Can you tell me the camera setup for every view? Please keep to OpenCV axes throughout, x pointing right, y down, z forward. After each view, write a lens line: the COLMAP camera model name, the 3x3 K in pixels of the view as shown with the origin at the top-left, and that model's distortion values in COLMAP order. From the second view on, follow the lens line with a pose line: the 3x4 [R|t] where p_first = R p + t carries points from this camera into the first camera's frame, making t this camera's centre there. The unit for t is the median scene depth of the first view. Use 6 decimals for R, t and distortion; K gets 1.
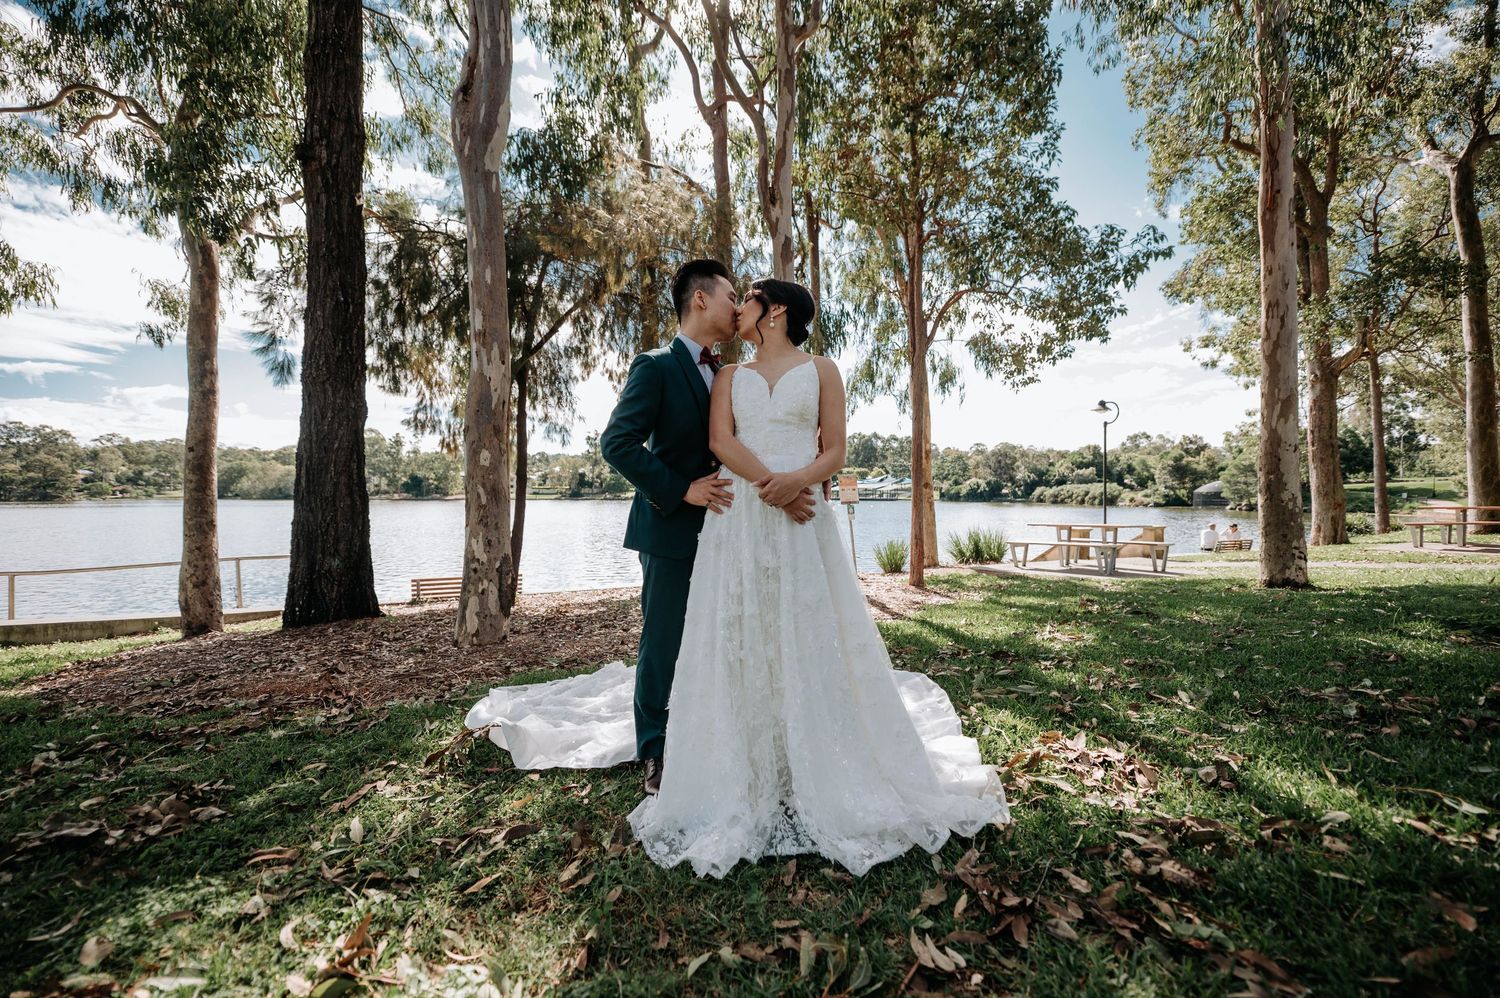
lens RADIAL K [[630.8, 0, 750.0], [0, 630.8, 499.0], [0, 0, 1]] dist [0.000549, 0.000111]
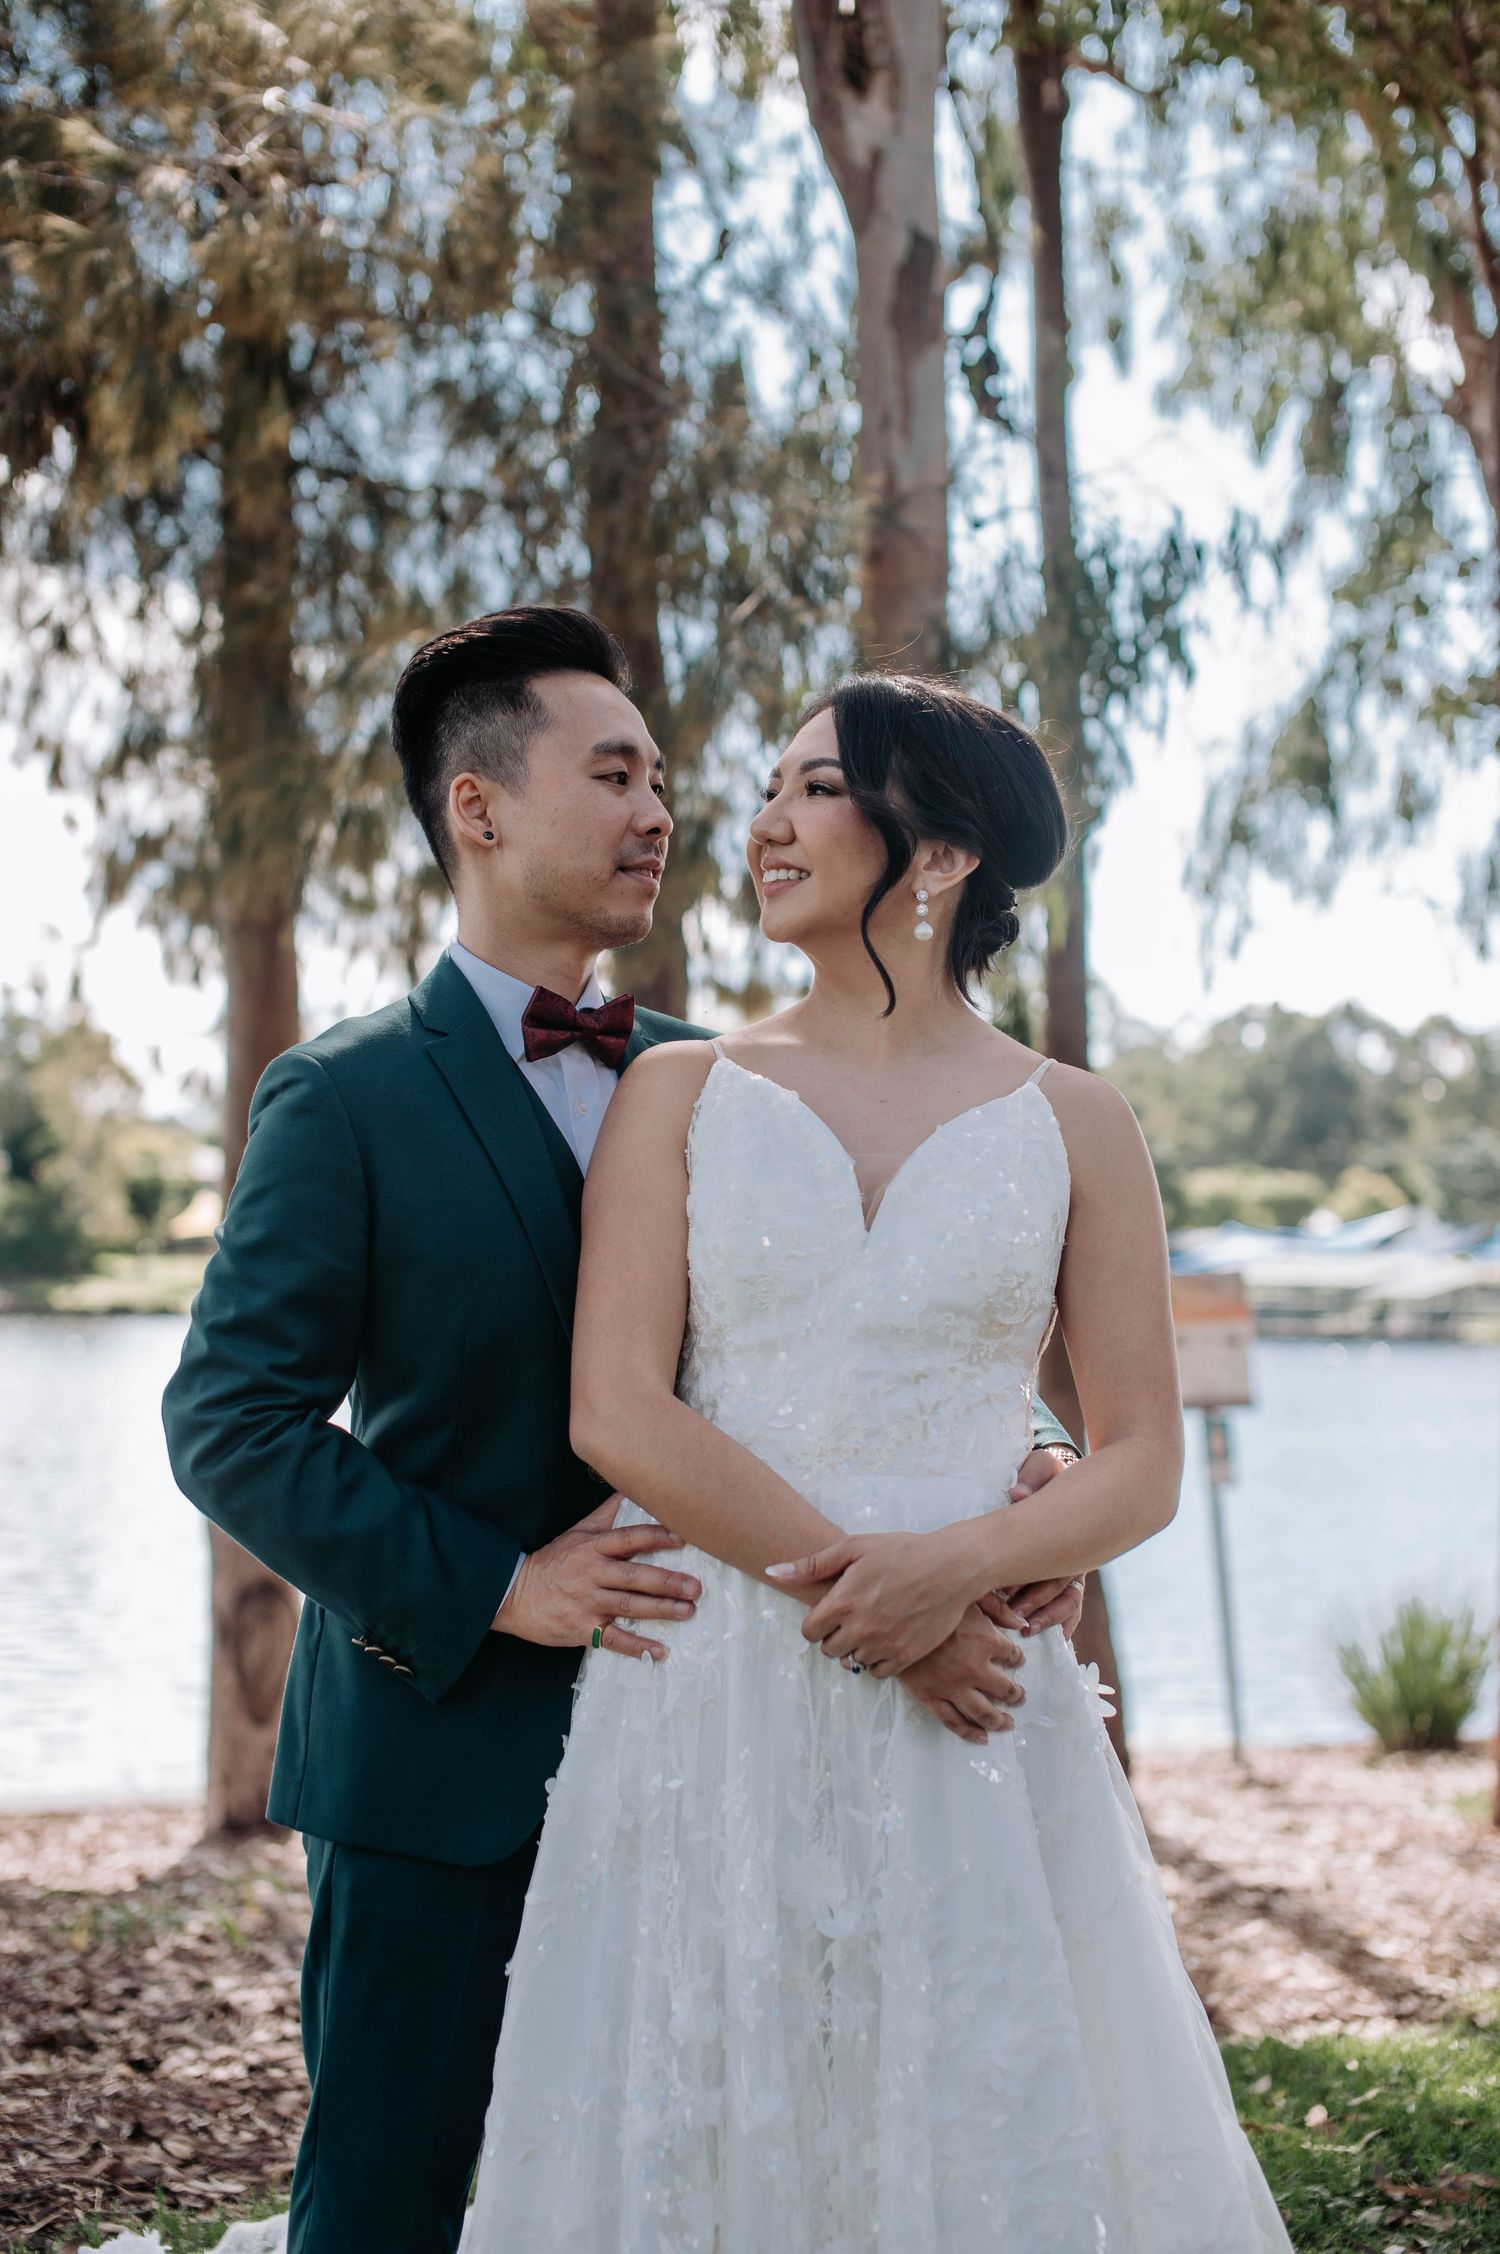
lens RADIAL K [[3410.1, 0, 750.0], [0, 3410.1, 1127.0], [0, 0, 1]] dist [-0.046059, -0.114955]
pose [[0.999846, 0.010957, 0.013739, -0.010327], [-0.010557, 0.999528, -0.028846, -0.070362], [-0.014049, 0.028696, 0.999489, -0.141053]]
